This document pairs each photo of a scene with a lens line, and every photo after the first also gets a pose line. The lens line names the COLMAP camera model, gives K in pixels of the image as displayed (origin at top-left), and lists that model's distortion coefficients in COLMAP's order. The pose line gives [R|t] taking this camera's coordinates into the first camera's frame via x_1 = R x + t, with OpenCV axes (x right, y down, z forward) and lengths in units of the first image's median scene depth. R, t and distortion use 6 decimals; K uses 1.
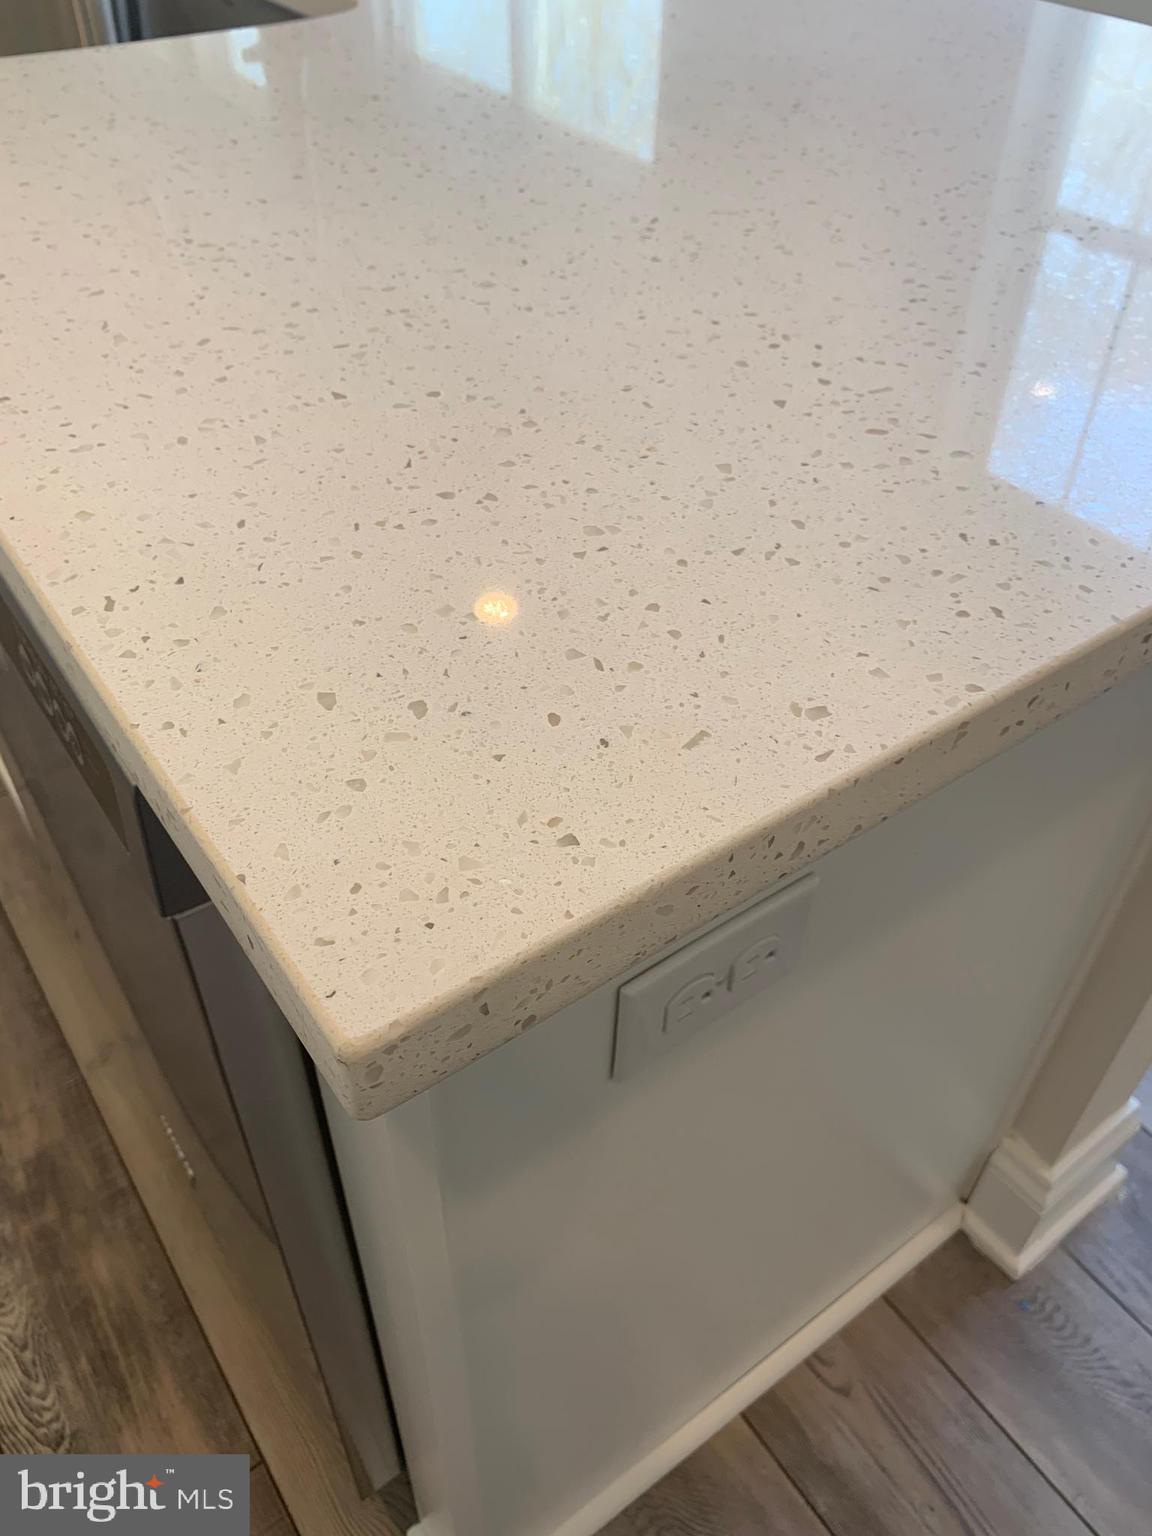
lens RADIAL K [[1191.2, 0, 571.0], [0, 1191.2, 770.3], [0, 0, 1]] dist [0.003571, -0.010010]
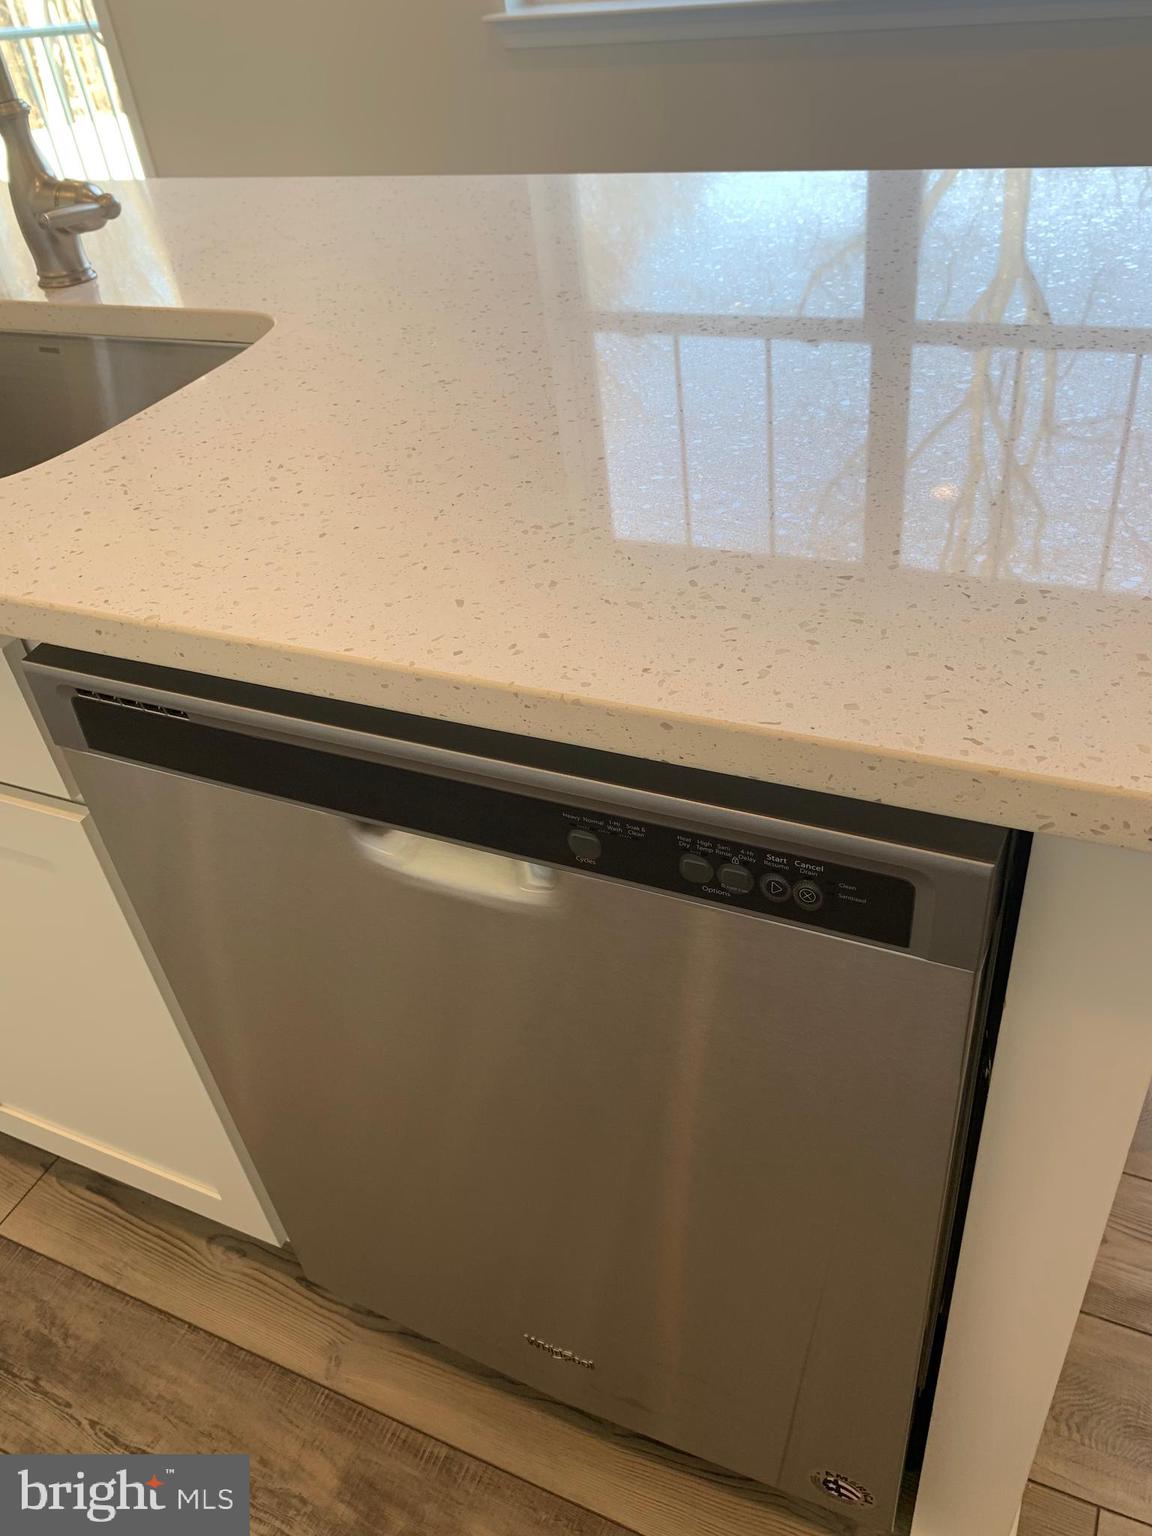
lens RADIAL K [[1191.2, 0, 575.9], [0, 1191.2, 761.0], [0, 0, 1]] dist [0.003571, -0.010010]
pose [[0.859706, -0.395671, 0.323032, -0.384158], [0.430604, 0.901578, -0.041681, -0.080411], [-0.274746, 0.174932, 0.945470, -0.057920]]
